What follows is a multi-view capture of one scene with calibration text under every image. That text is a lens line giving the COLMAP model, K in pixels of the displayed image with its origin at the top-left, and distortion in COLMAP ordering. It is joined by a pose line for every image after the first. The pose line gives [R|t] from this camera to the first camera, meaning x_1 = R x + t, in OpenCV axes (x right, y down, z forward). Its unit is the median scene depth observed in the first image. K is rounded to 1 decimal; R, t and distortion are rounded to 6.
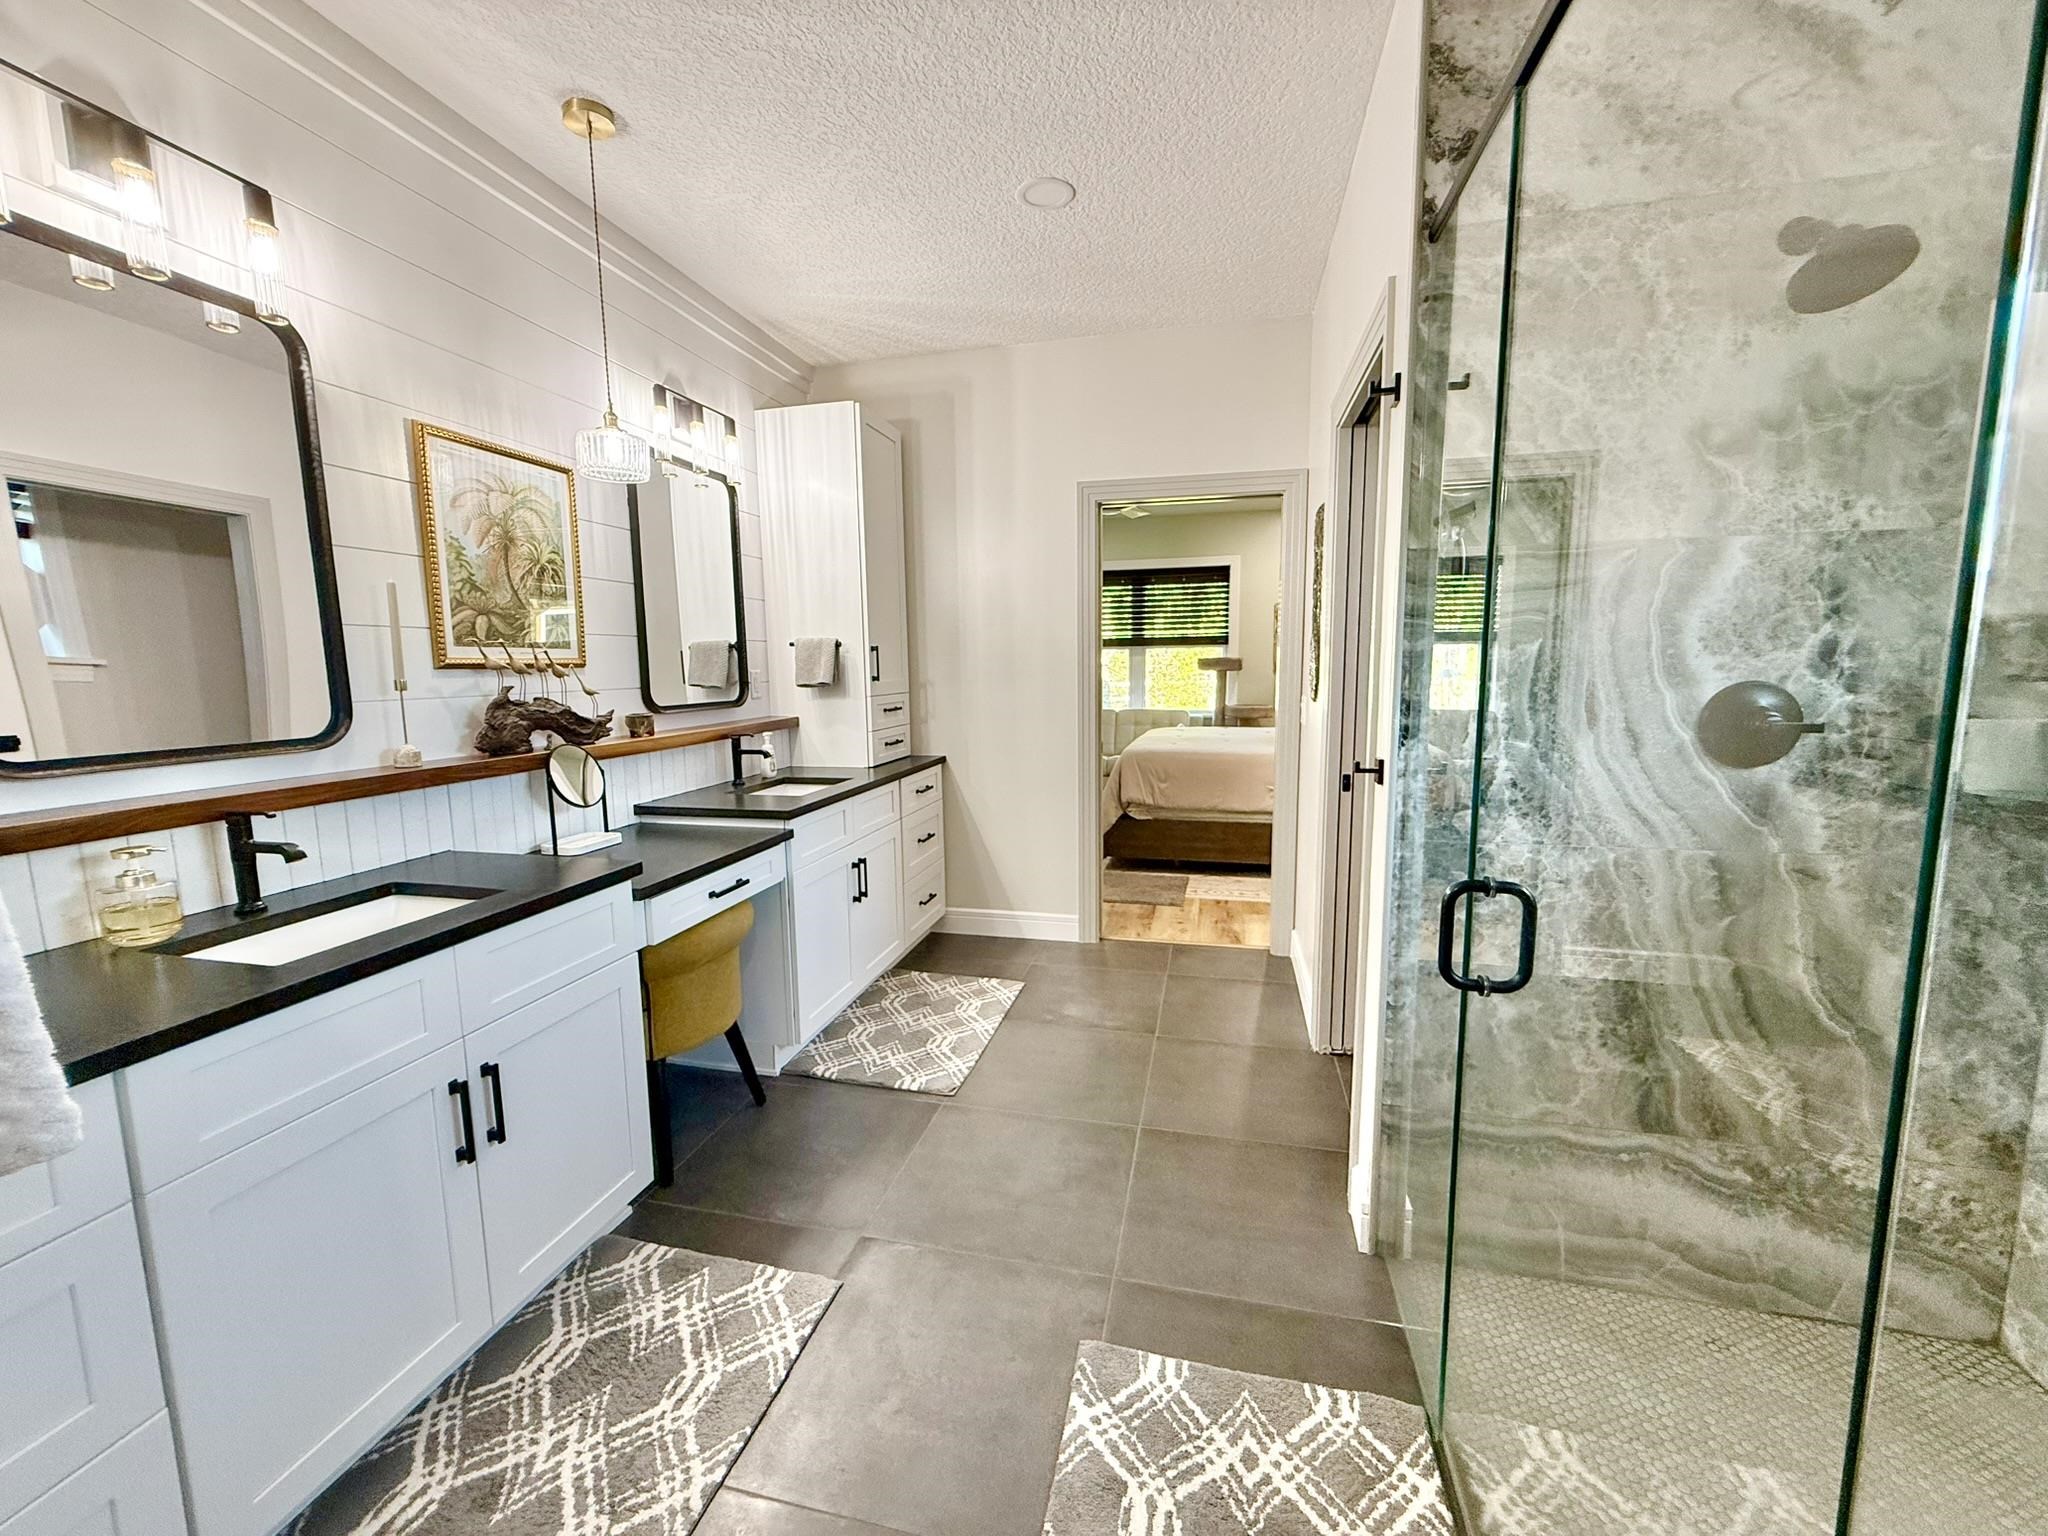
lens RADIAL K [[816.5, 0, 1017.6], [0, 816.5, 767.1], [0, 0, 1]] dist [0.000313, -0.000101]
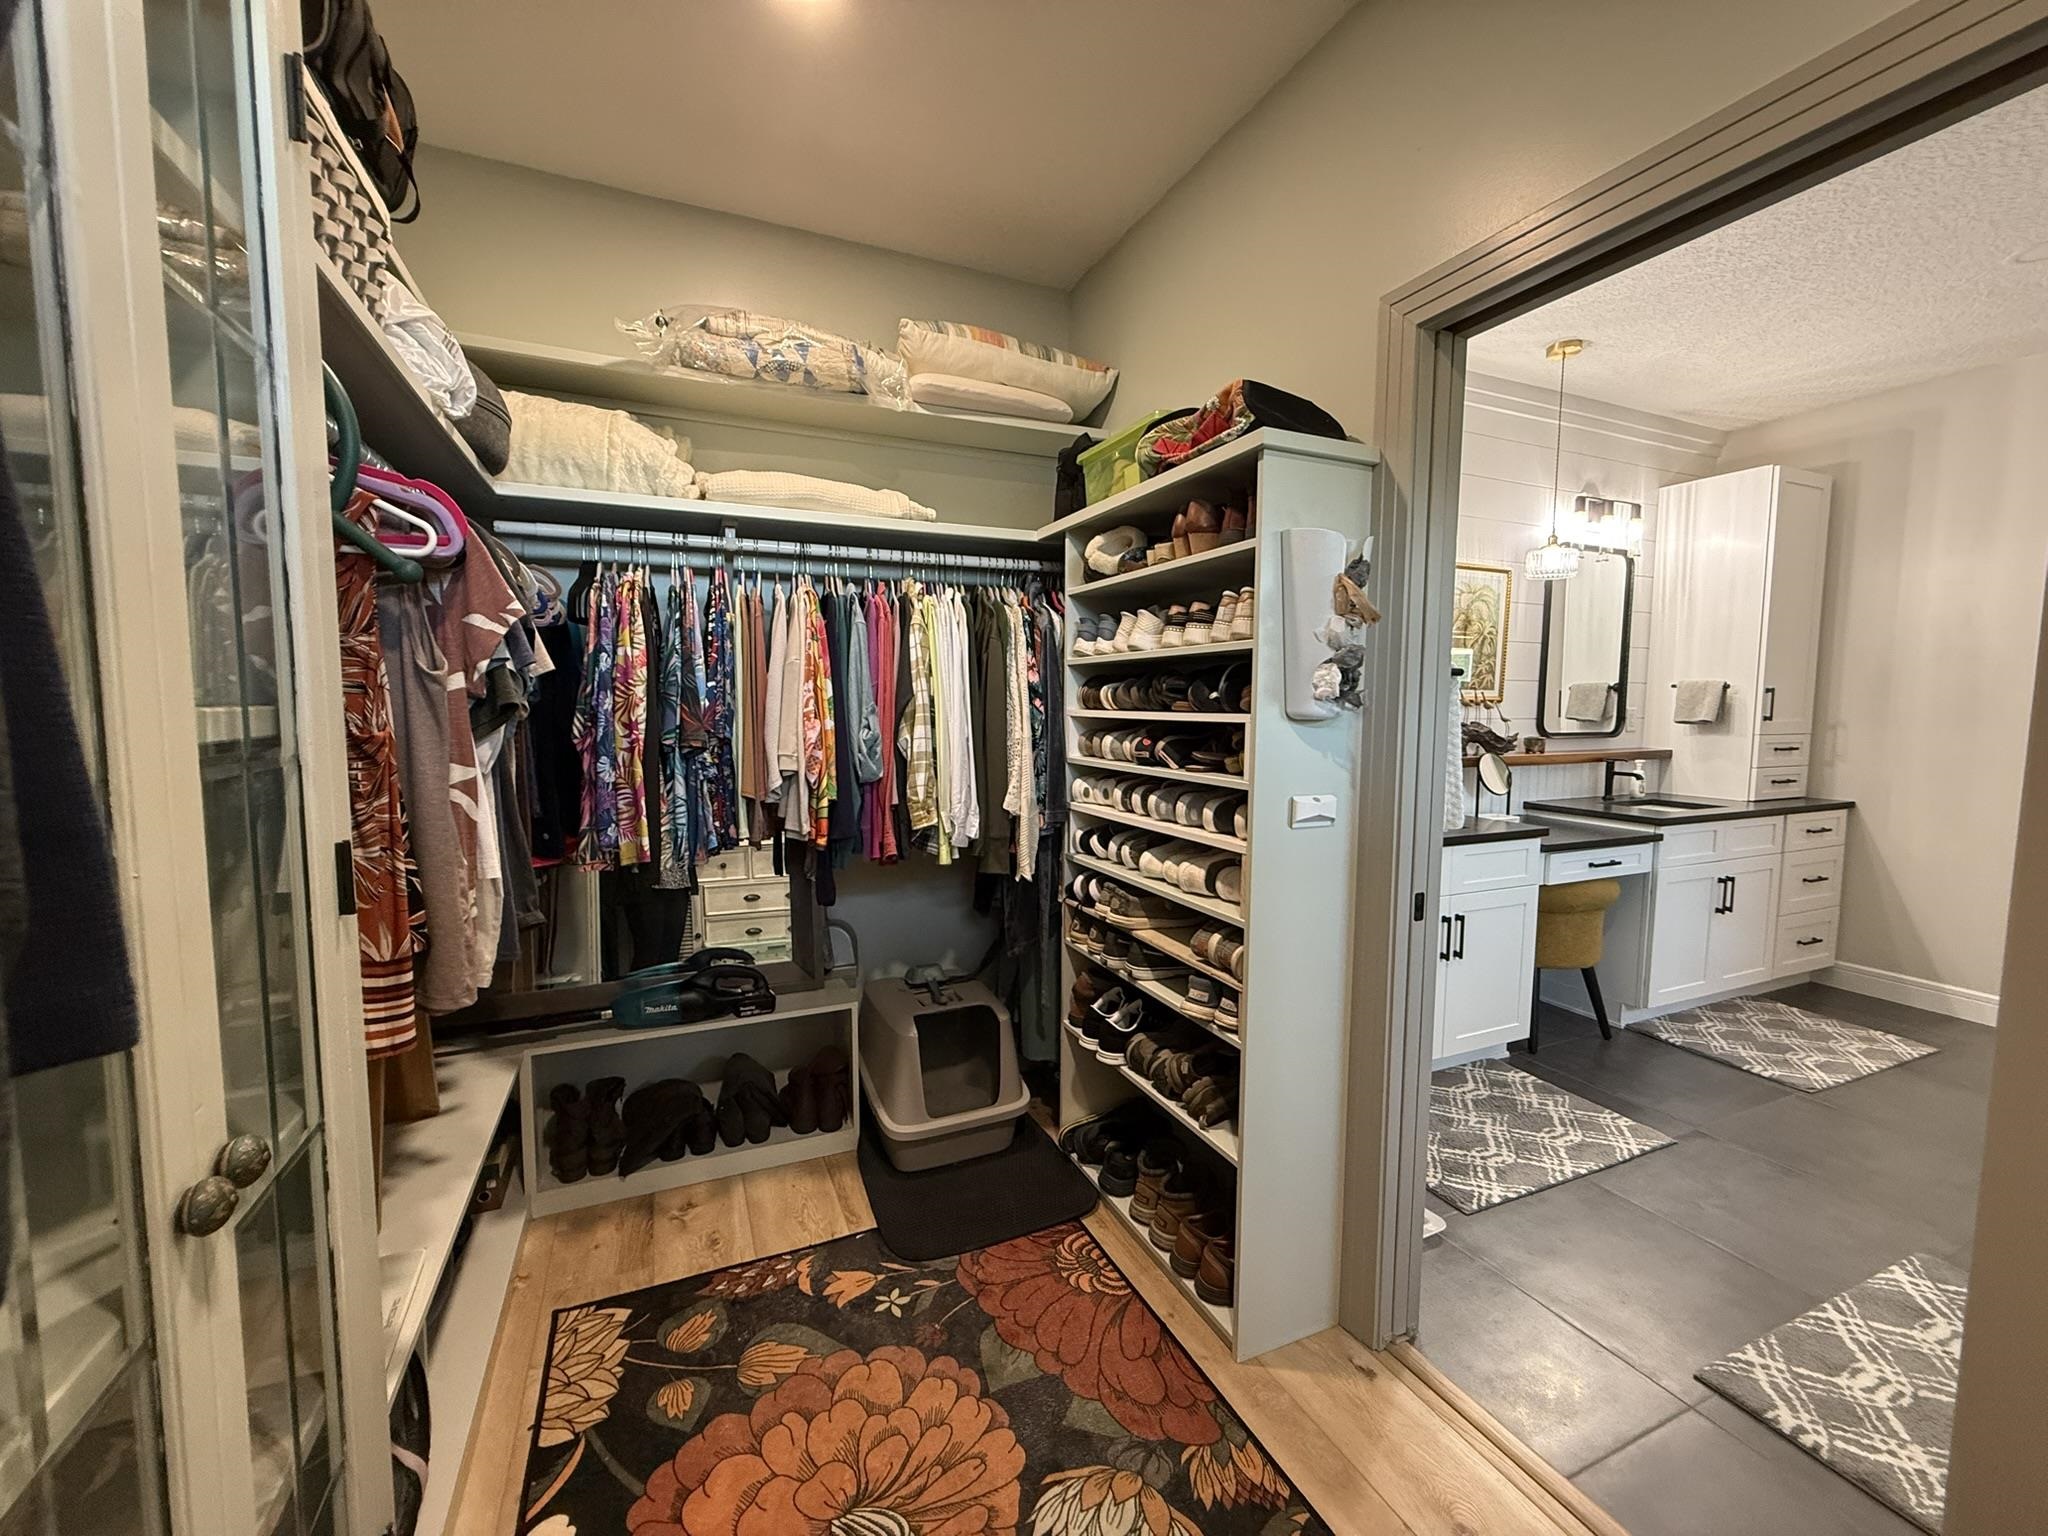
lens RADIAL K [[816.5, 0, 1017.6], [0, 816.5, 767.1], [0, 0, 1]] dist [0.000313, -0.000101]
pose [[0.606839, 0.081758, -0.790608, 0.093859], [-0.114543, 0.993308, 0.014801, 0.060121], [0.786528, 0.081577, 0.612143, -0.488206]]
